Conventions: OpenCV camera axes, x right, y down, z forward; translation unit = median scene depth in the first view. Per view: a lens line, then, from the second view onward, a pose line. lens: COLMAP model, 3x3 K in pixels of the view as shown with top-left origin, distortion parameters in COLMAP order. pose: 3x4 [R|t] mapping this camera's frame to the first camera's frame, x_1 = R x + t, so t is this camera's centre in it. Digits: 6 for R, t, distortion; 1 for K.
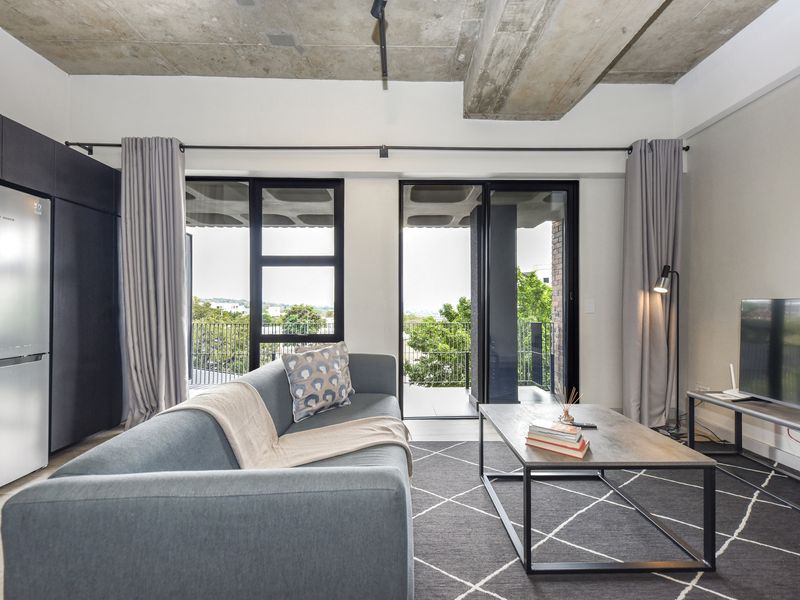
lens RADIAL K [[332.8, 0, 400.0], [0, 332.8, 300.0], [0, 0, 1]] dist [0.000789, 0.000110]
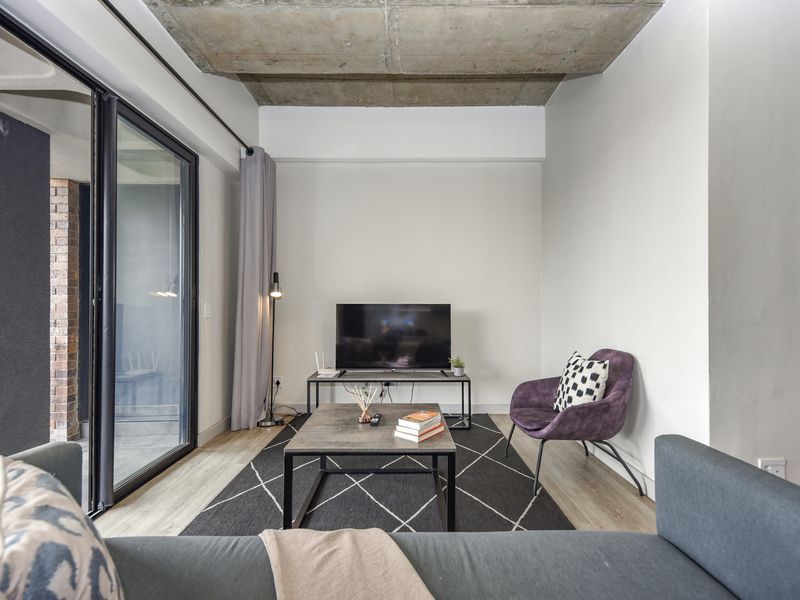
lens RADIAL K [[365.2, 0, 398.1], [0, 365.2, 307.1], [0, 0, 1]] dist [0.007885, -0.000616]
pose [[0.012918, -0.002214, 0.999914, -0.397794], [-0.010289, 0.999944, 0.002347, 0.005226], [-0.999864, -0.010319, 0.012895, 0.552460]]
